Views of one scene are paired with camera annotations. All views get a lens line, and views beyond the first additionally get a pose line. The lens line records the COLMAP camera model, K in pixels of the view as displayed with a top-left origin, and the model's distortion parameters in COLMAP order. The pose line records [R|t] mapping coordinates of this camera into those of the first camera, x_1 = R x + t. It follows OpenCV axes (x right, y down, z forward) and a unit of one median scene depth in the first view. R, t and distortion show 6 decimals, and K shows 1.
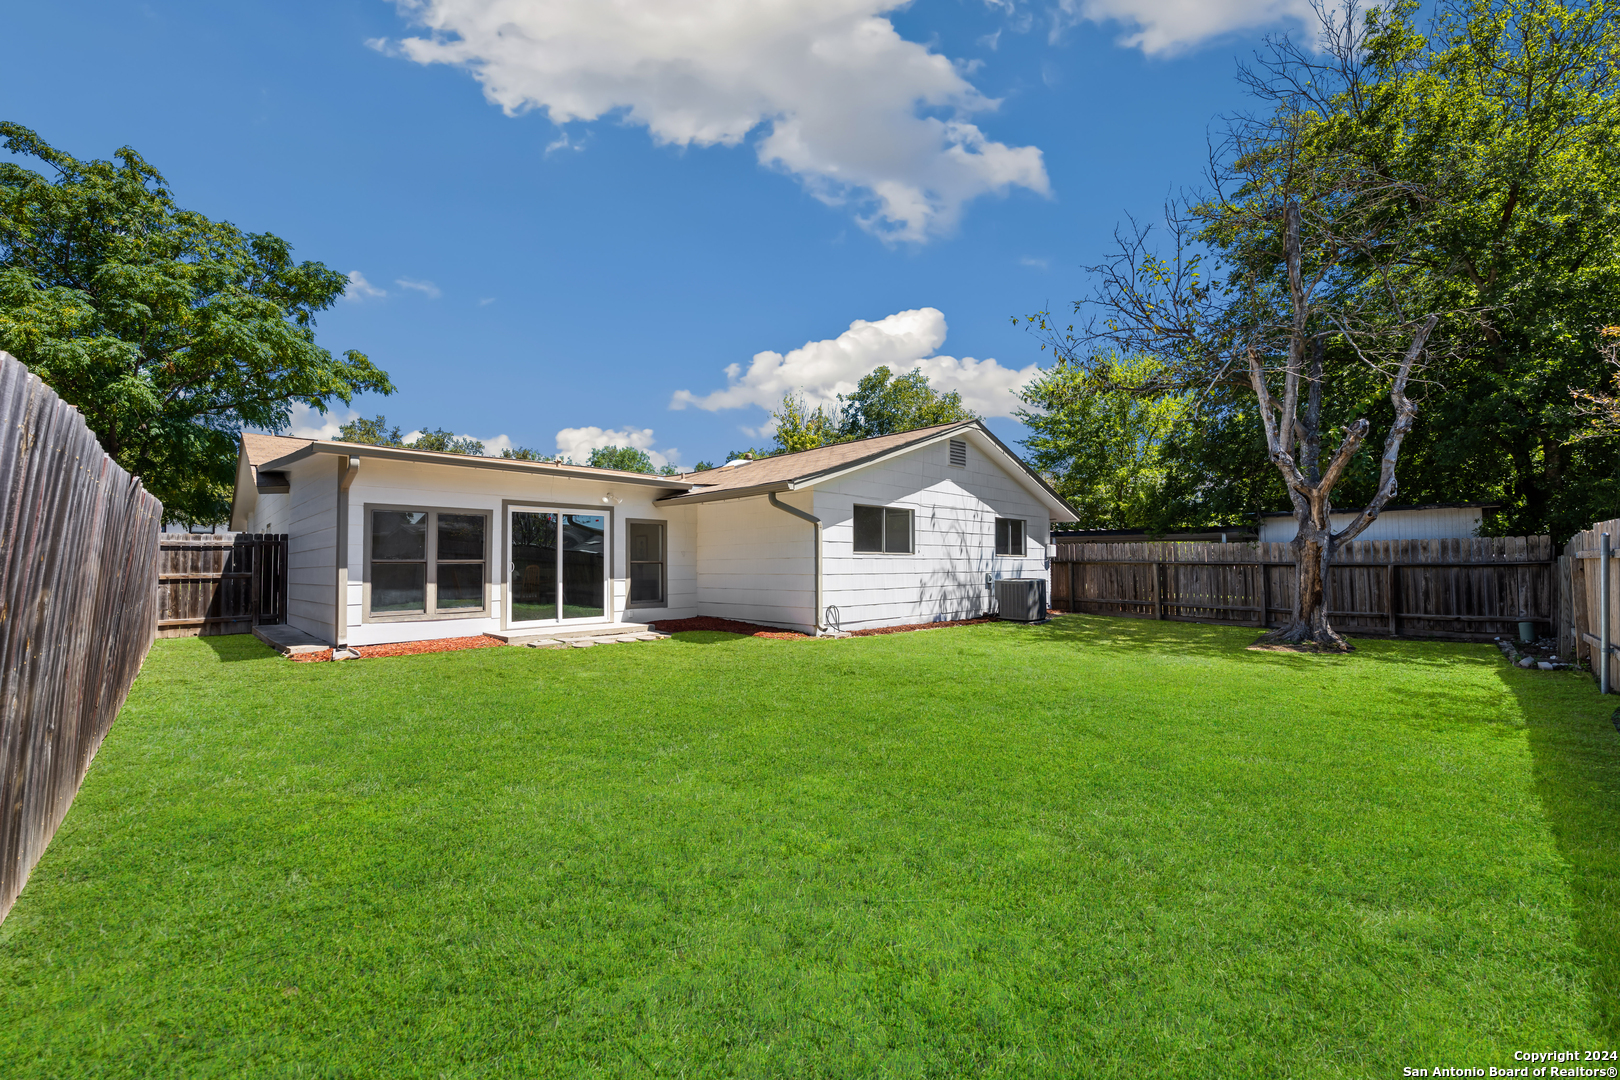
lens RADIAL K [[657.7, 0, 813.4], [0, 657.7, 534.9], [0, 0, 1]] dist [-0.002097, 0.000507]
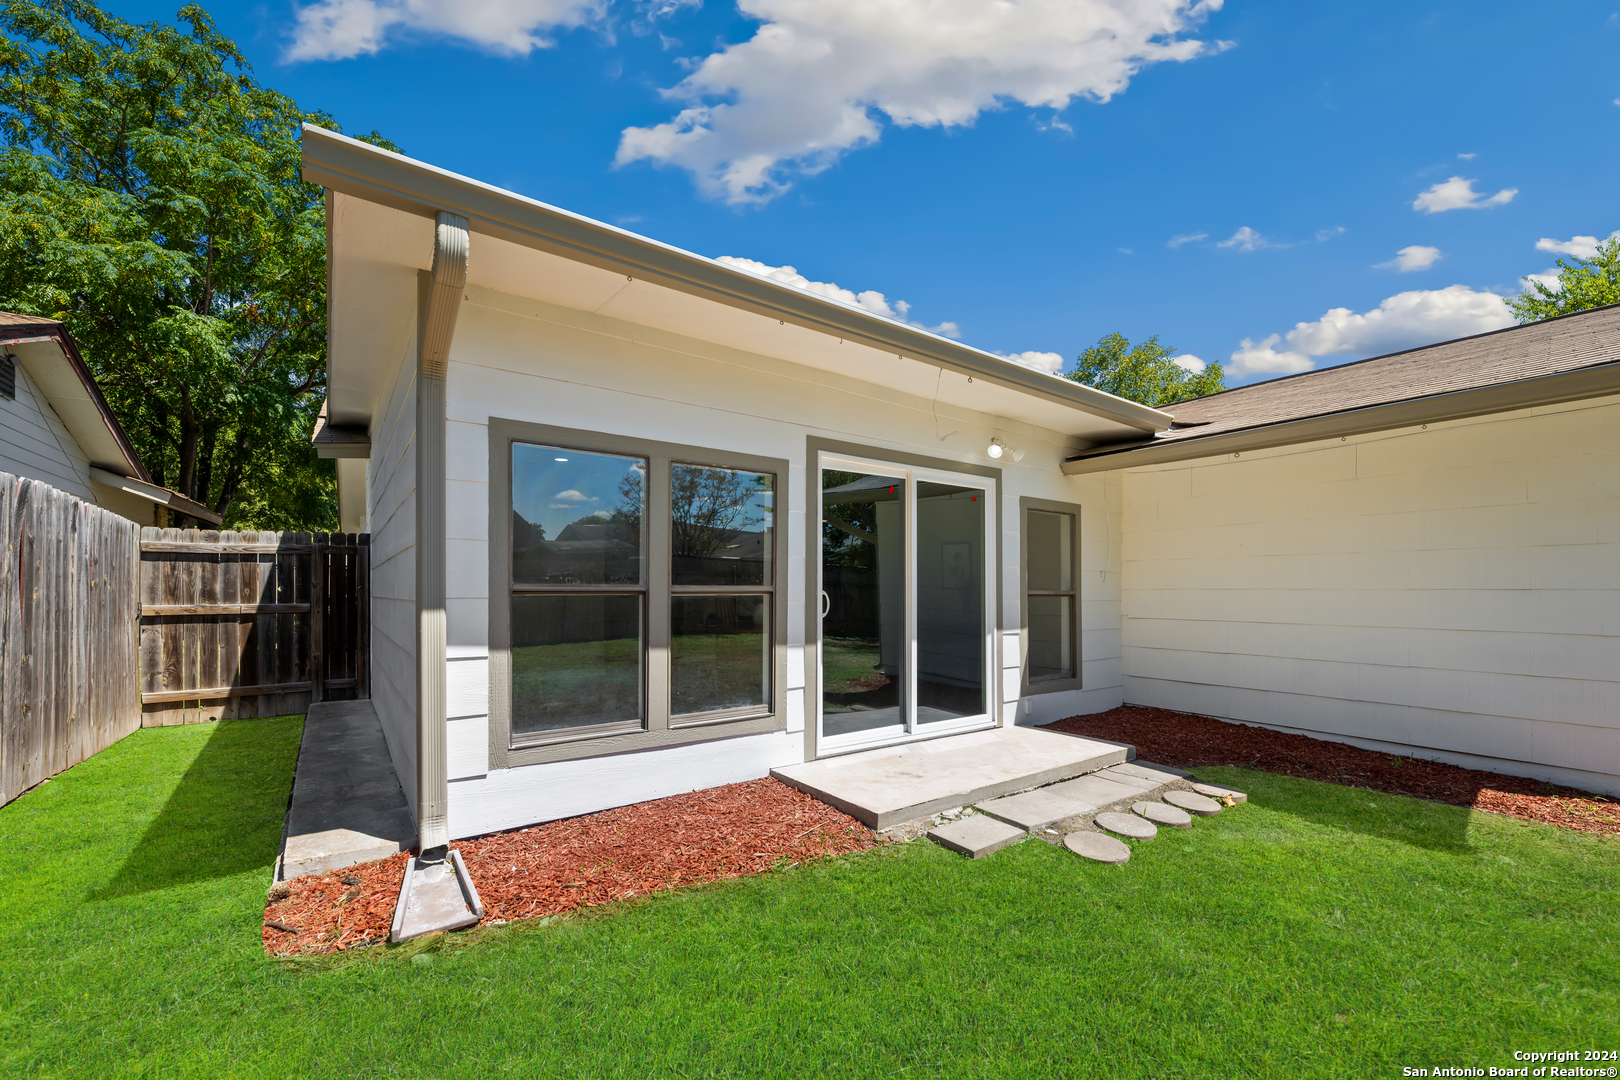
lens RADIAL K [[657.7, 0, 803.4], [0, 657.7, 586.5], [0, 0, 1]] dist [-0.002097, 0.000507]
pose [[0.985320, 0.011844, -0.170304, -0.373658], [-0.004742, 0.999104, 0.042047, 0.019300], [0.170650, -0.040622, 0.984494, 0.554261]]
